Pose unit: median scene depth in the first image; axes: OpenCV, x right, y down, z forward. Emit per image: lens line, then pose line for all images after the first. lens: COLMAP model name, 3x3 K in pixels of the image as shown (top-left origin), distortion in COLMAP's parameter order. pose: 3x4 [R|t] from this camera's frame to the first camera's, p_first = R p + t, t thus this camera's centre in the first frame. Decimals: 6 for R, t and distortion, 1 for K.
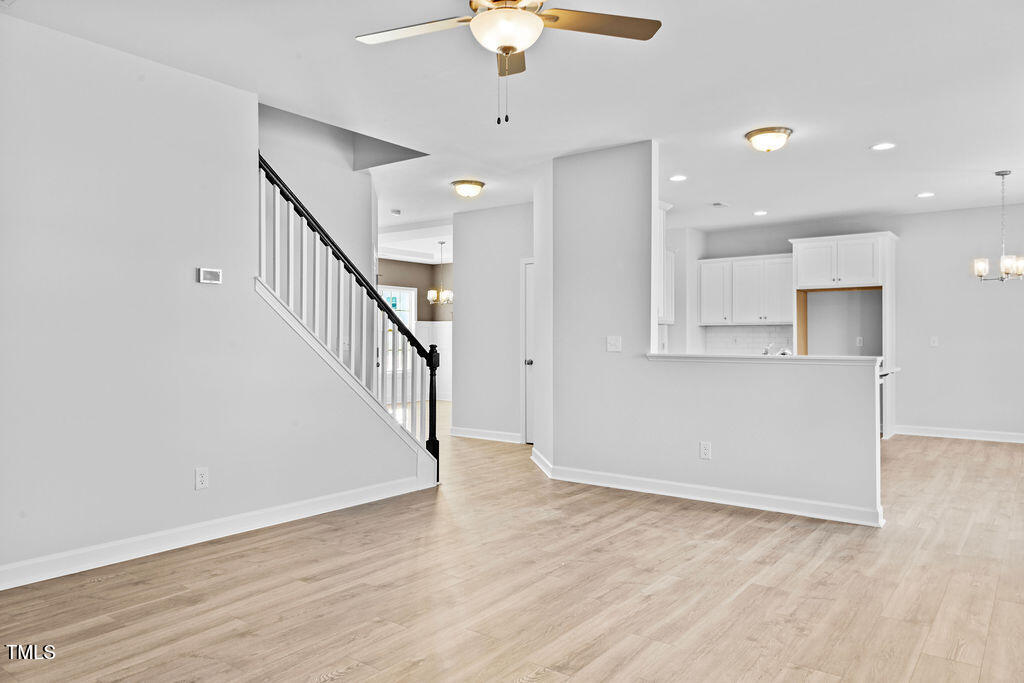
lens RADIAL K [[671.5, 0, 512.2], [0, 671.5, 338.2], [0, 0, 1]] dist [0.005950, 0.005239]
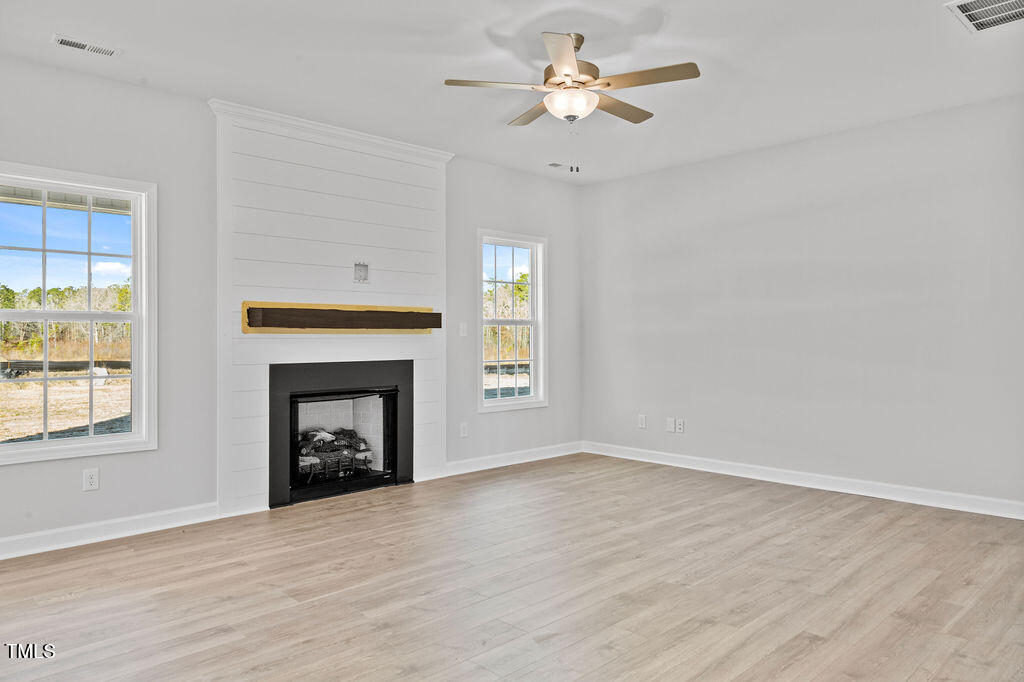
lens RADIAL K [[671.5, 0, 510.5], [0, 671.5, 333.6], [0, 0, 1]] dist [0.005950, 0.005239]
pose [[-0.987211, 0.004691, 0.159353, -0.082756], [0.004126, 0.999984, -0.003879, 0.000957], [-0.159369, -0.003172, -0.987214, 1.966411]]
